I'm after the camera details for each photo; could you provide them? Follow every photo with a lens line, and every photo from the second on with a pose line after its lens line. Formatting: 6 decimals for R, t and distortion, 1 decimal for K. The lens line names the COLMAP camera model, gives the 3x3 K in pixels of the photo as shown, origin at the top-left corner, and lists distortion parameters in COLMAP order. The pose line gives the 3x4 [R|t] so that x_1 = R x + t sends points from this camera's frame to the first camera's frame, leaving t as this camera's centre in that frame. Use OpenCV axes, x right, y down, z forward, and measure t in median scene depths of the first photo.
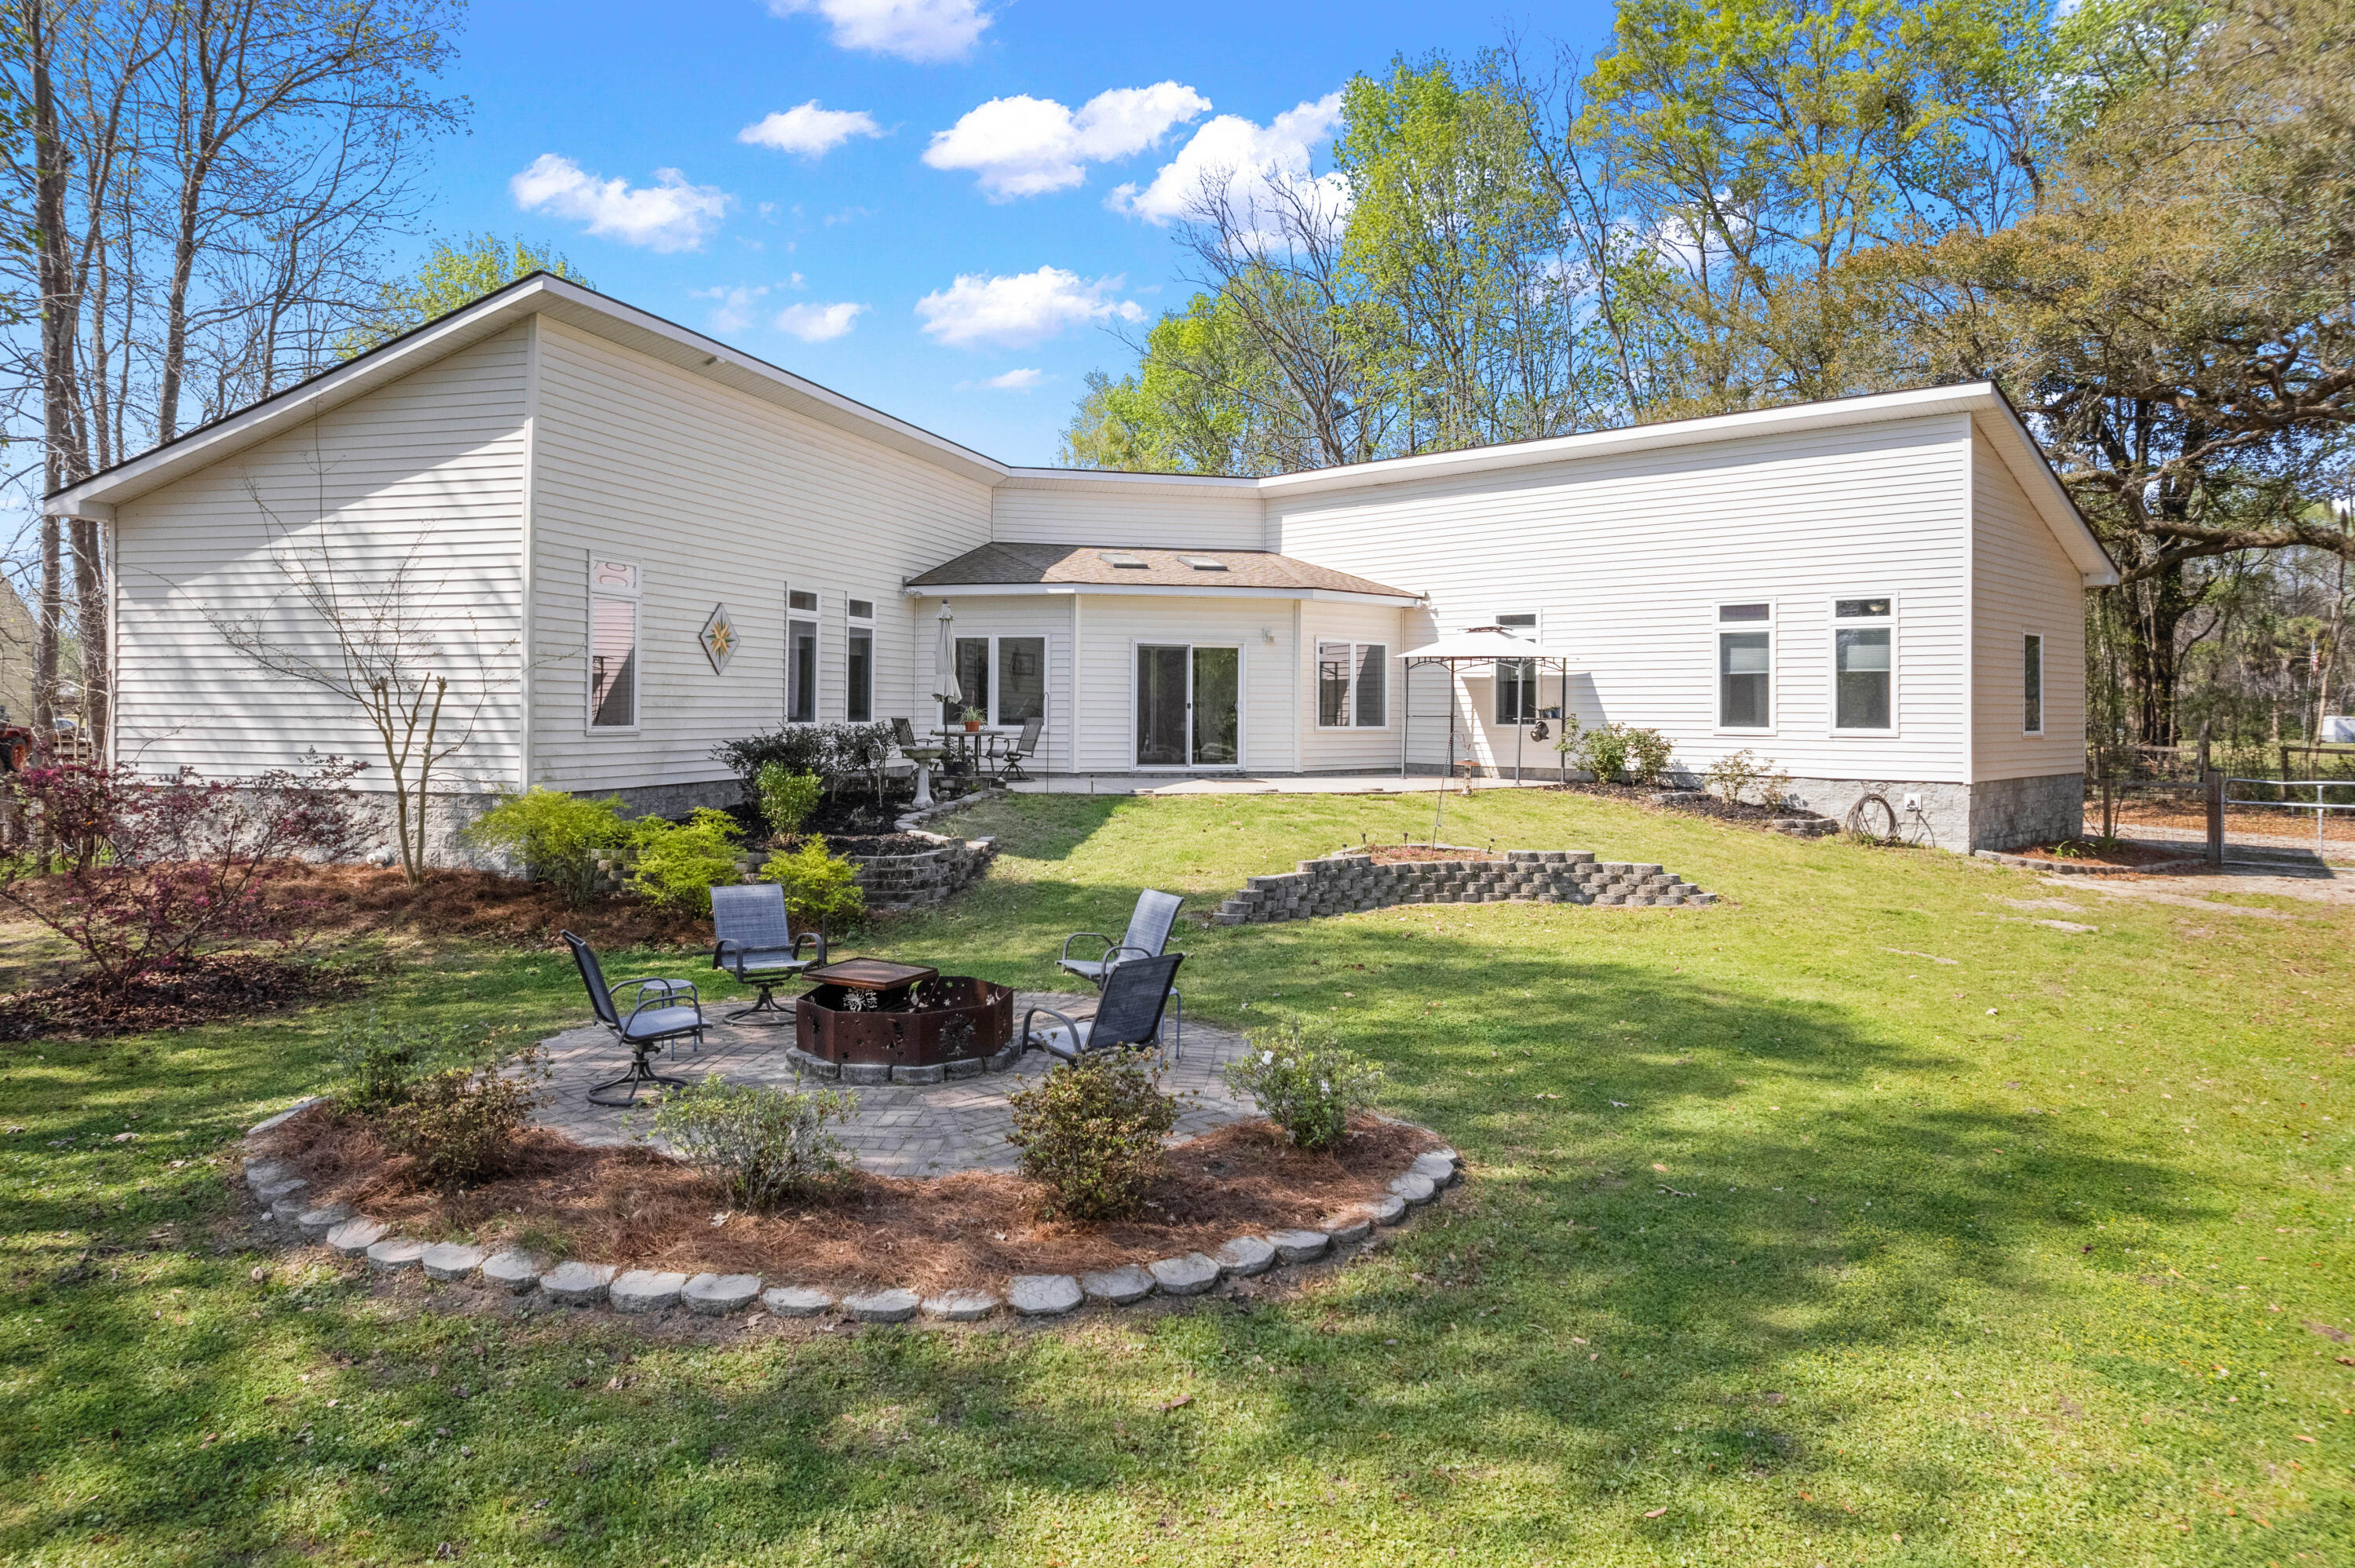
lens RADIAL K [[1514.1, 0, 1174.9], [0, 1514.1, 726.0], [0, 0, 1]] dist [-0.036467, 0.003372]
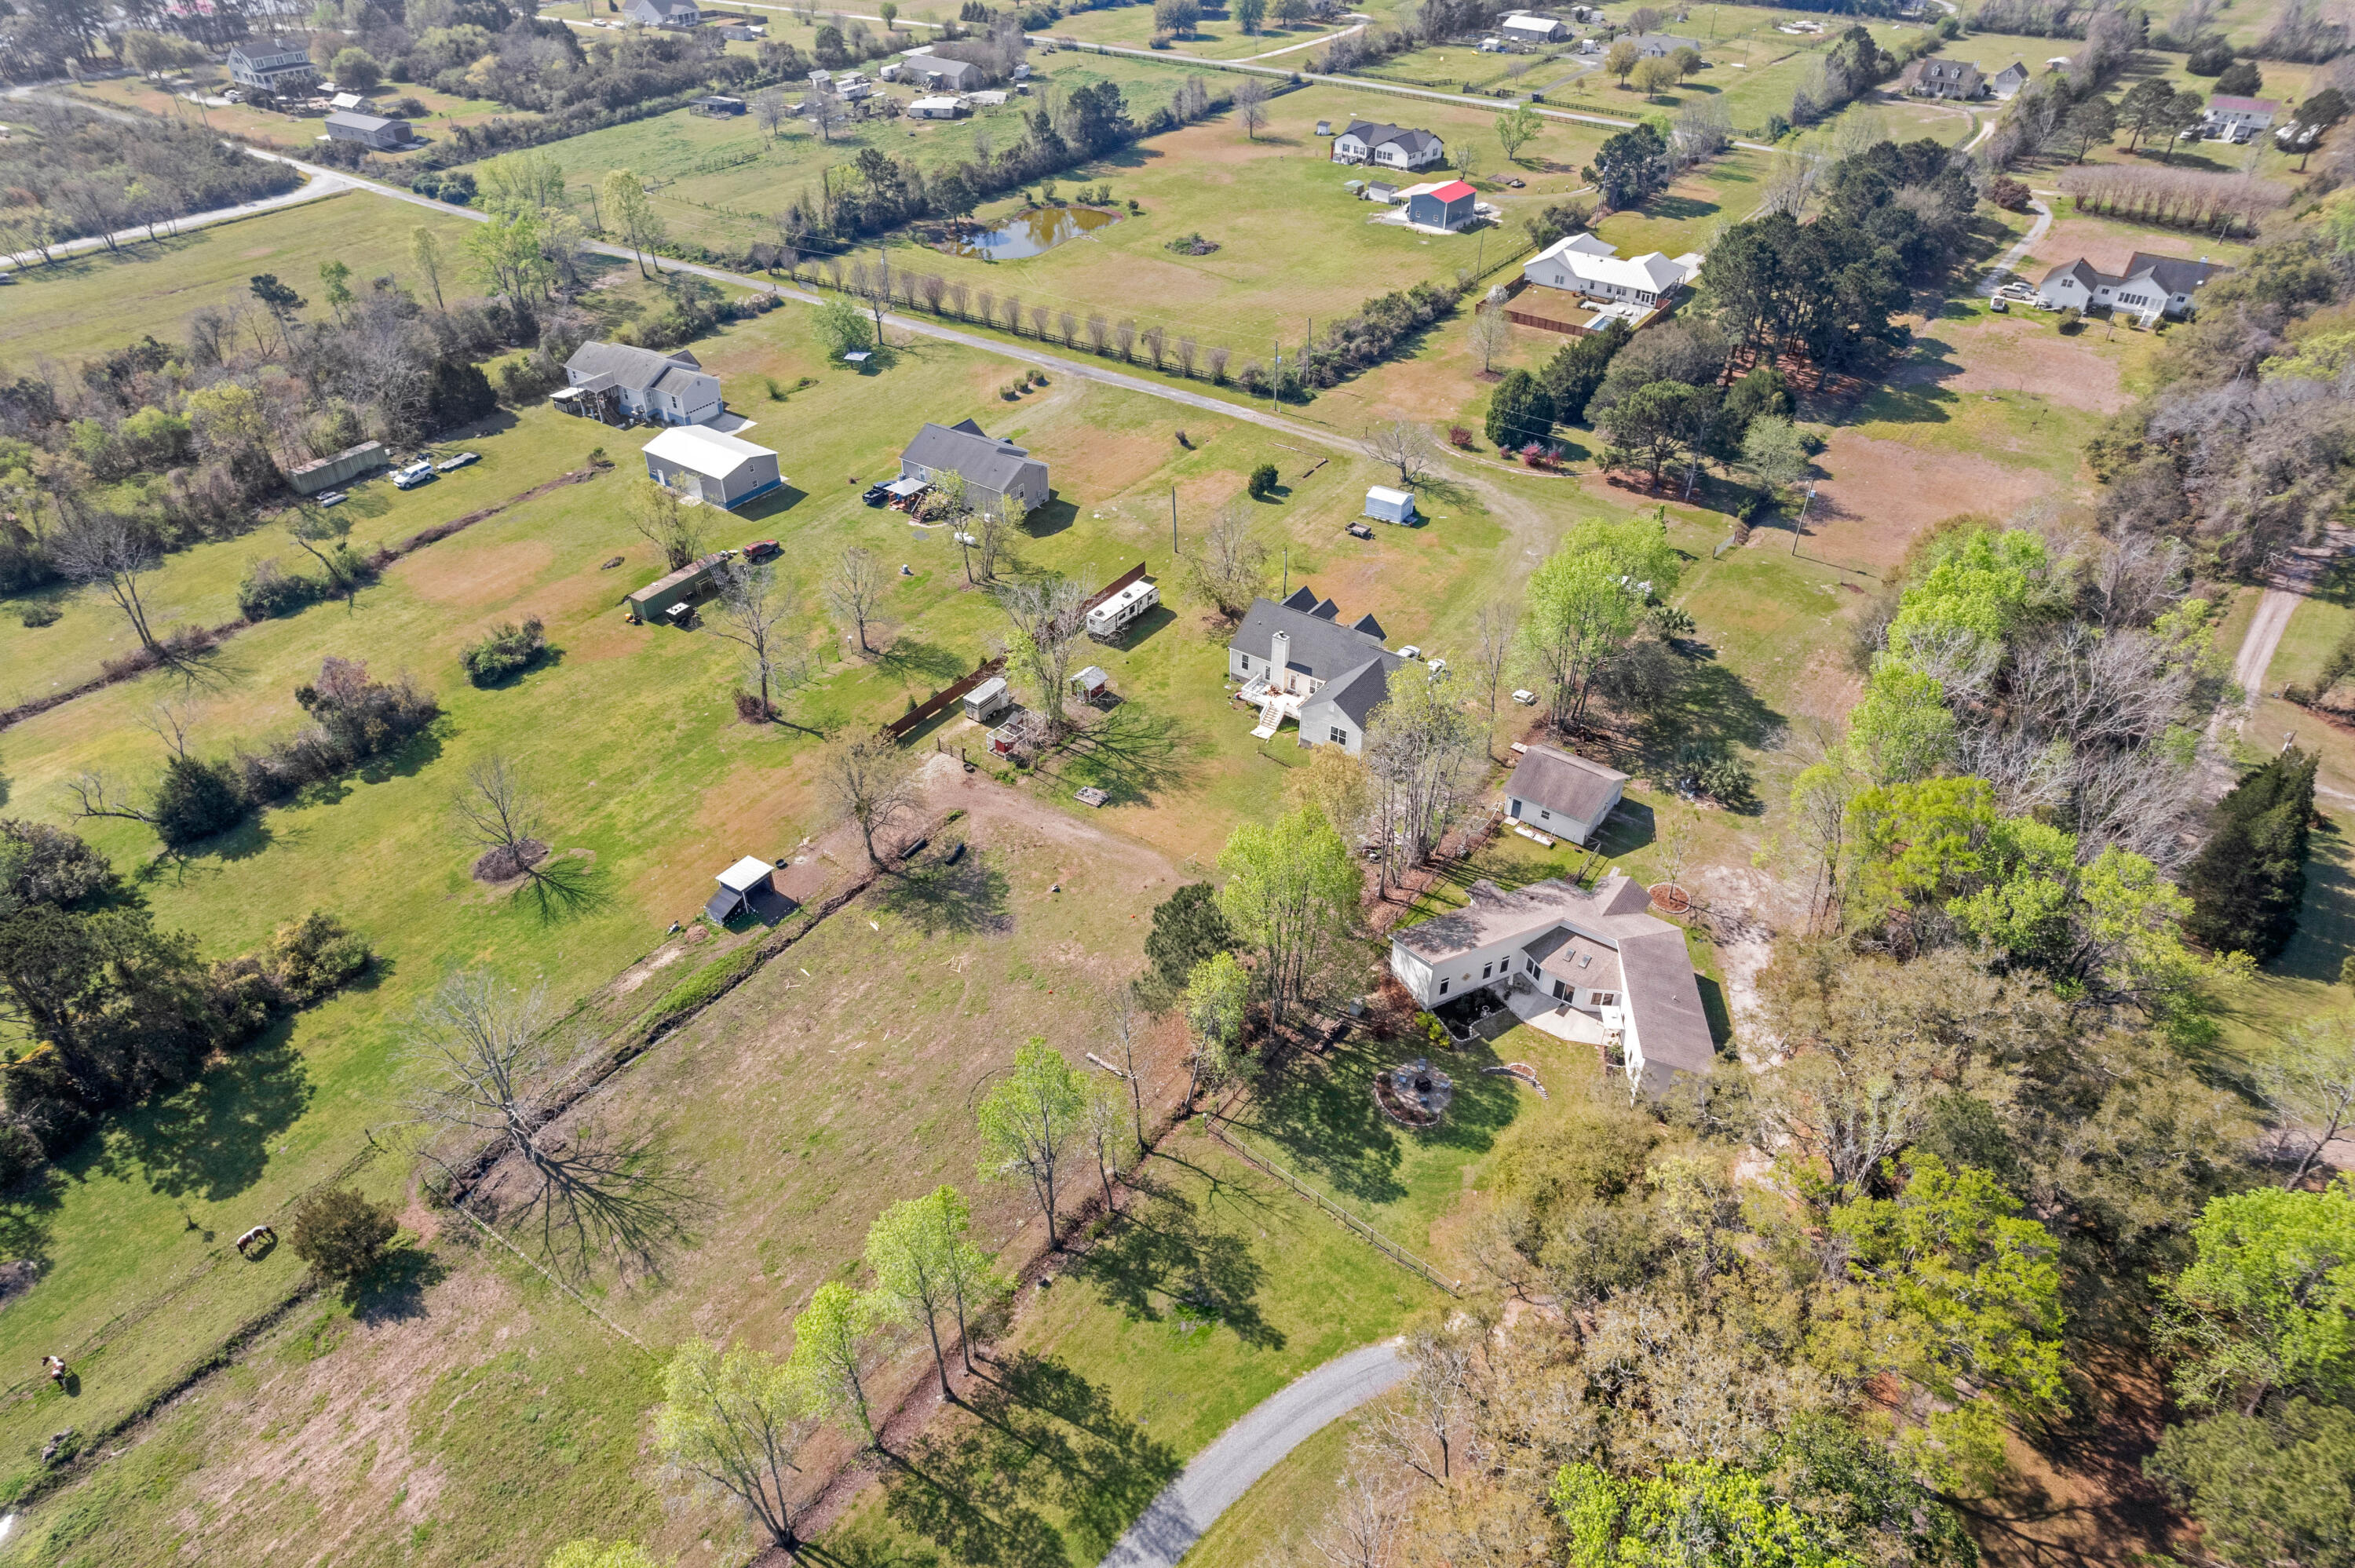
lens RADIAL K [[1516.6, 0, 1173.9], [0, 1516.6, 749.6], [0, 0, 1]] dist [-0.083489, 0.088631]
pose [[0.646499, 0.444898, -0.619762, 2.349938], [-0.007365, 0.815963, 0.578058, -4.360542], [0.762880, -0.369149, 0.530796, -2.904299]]
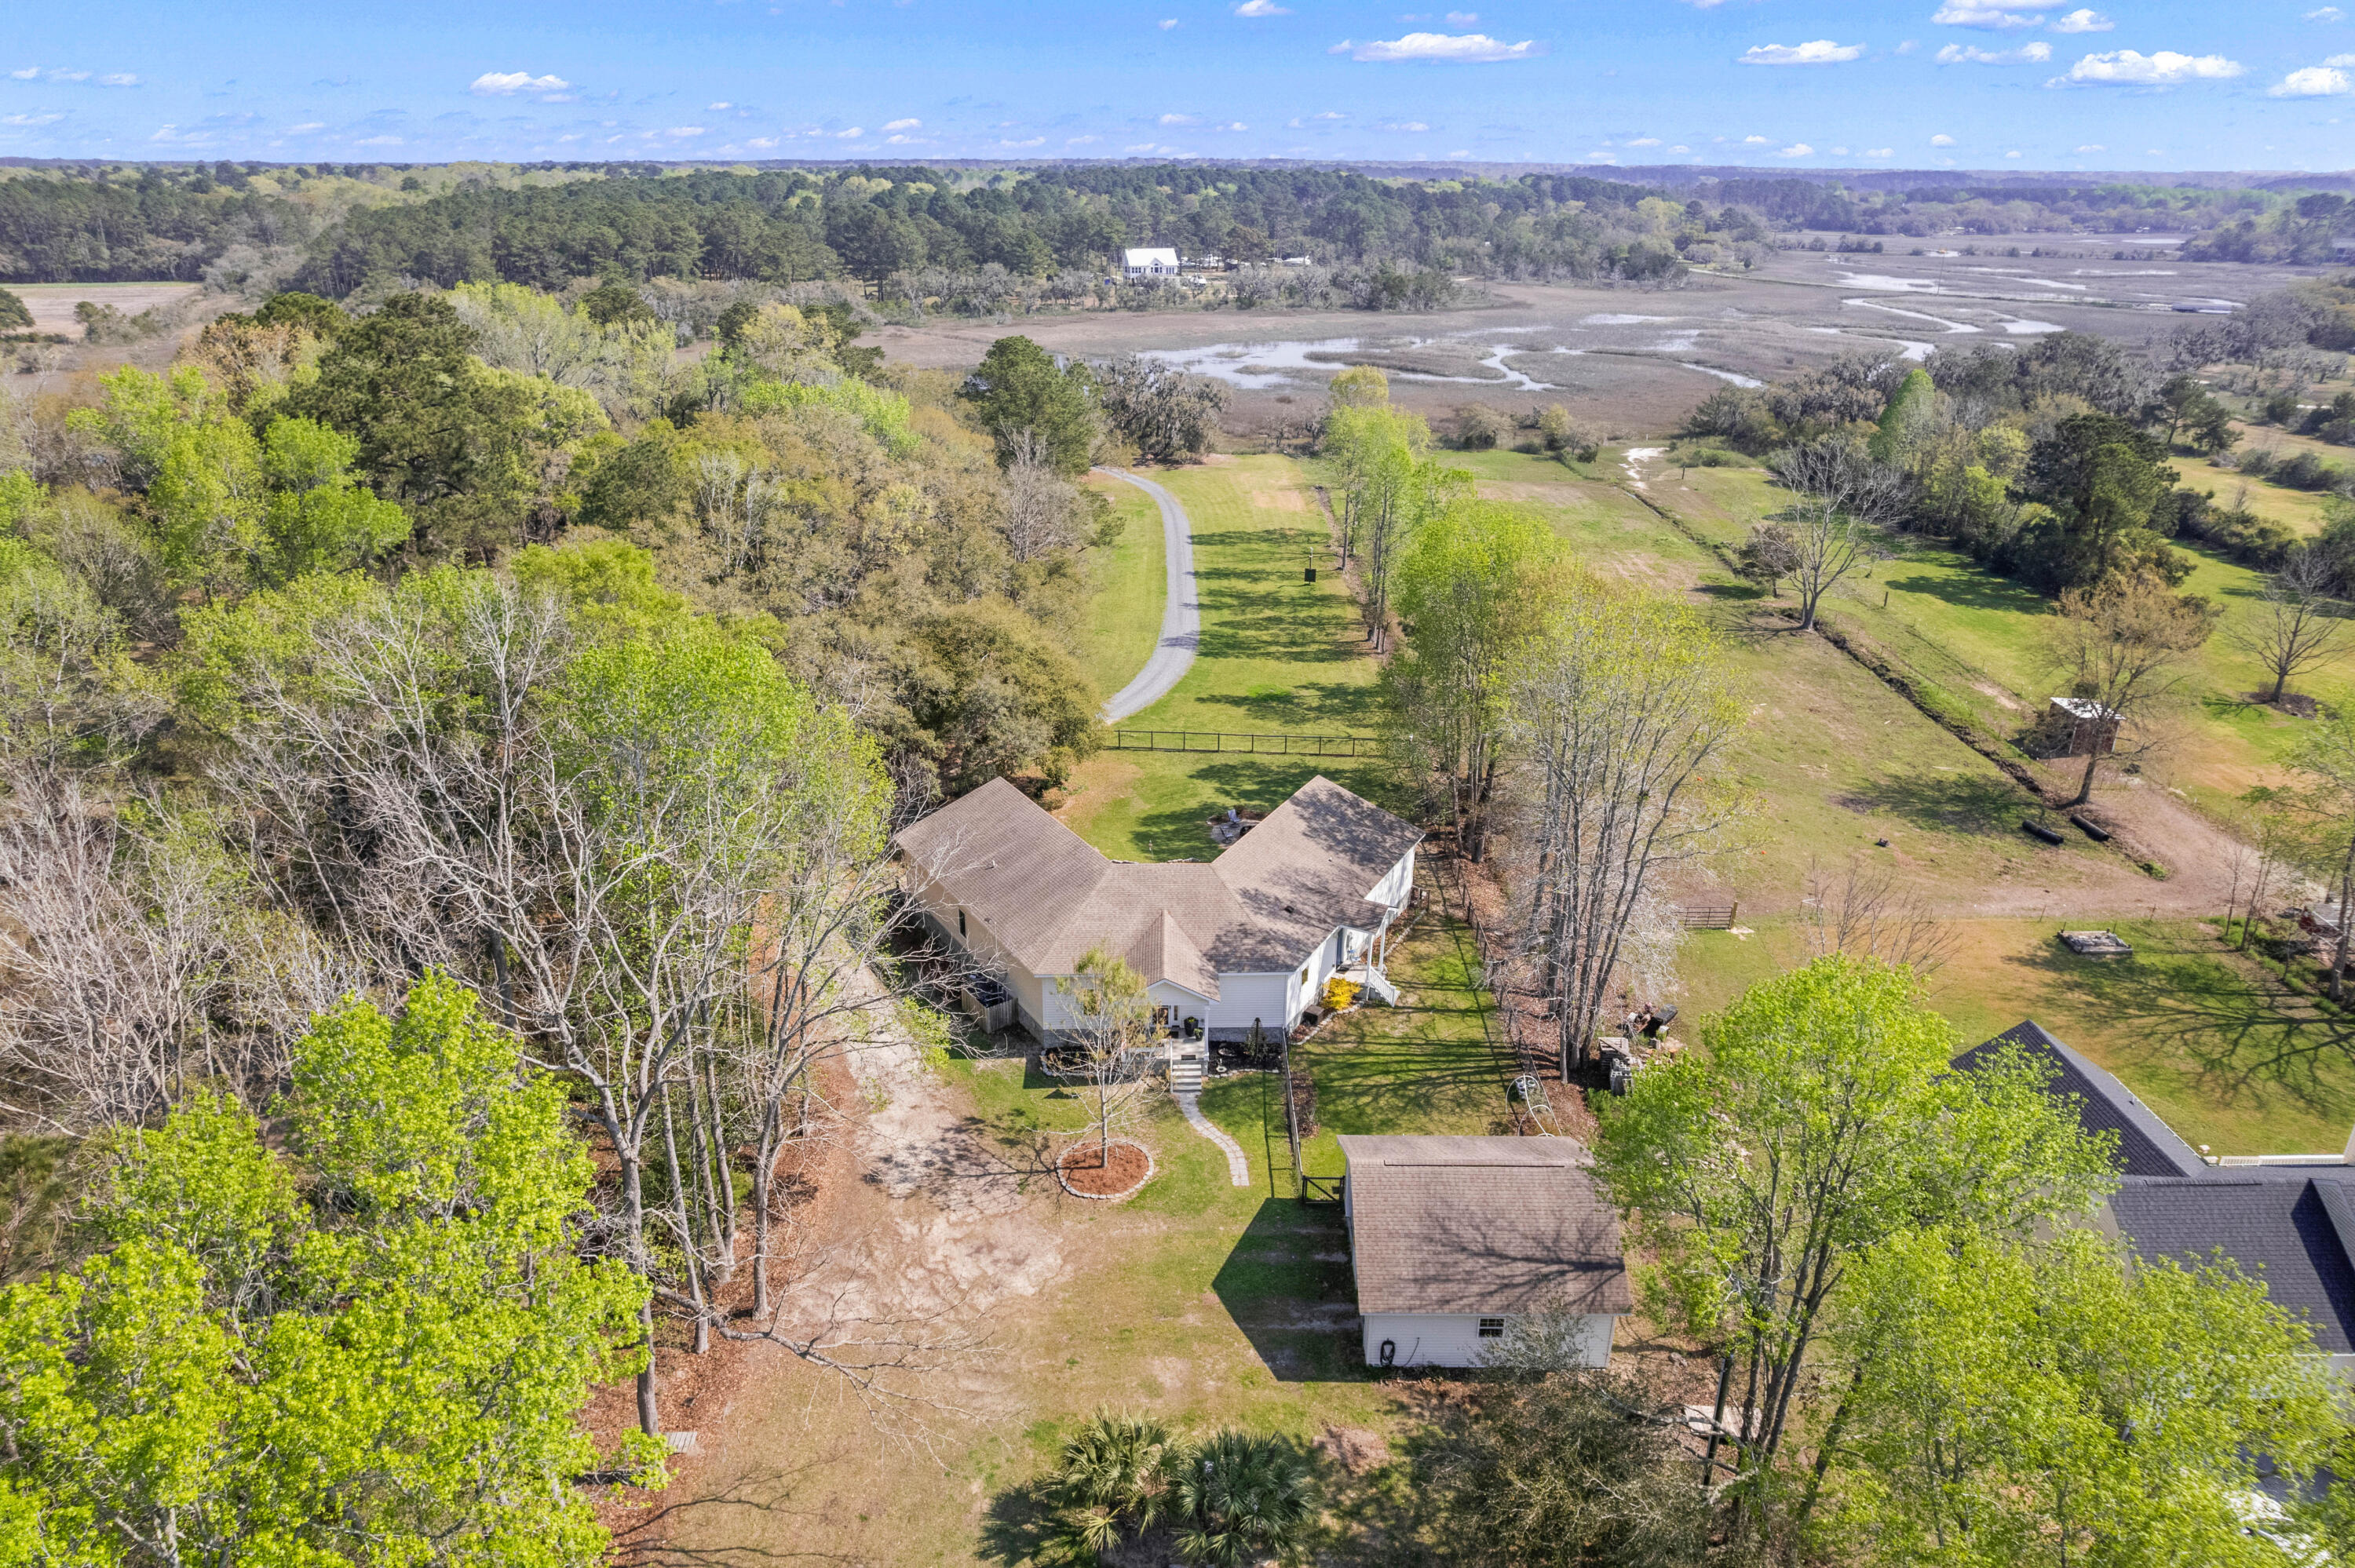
lens RADIAL K [[1503.6, 0, 1177.5], [0, 1503.6, 784.0], [0, 0, 1]] dist [-0.062000, 0.052795]
pose [[-0.971947, -0.095628, 0.214883, -0.816157], [-0.002733, 0.918145, 0.396235, -1.834537], [-0.235185, 0.384532, -0.892650, 4.495798]]
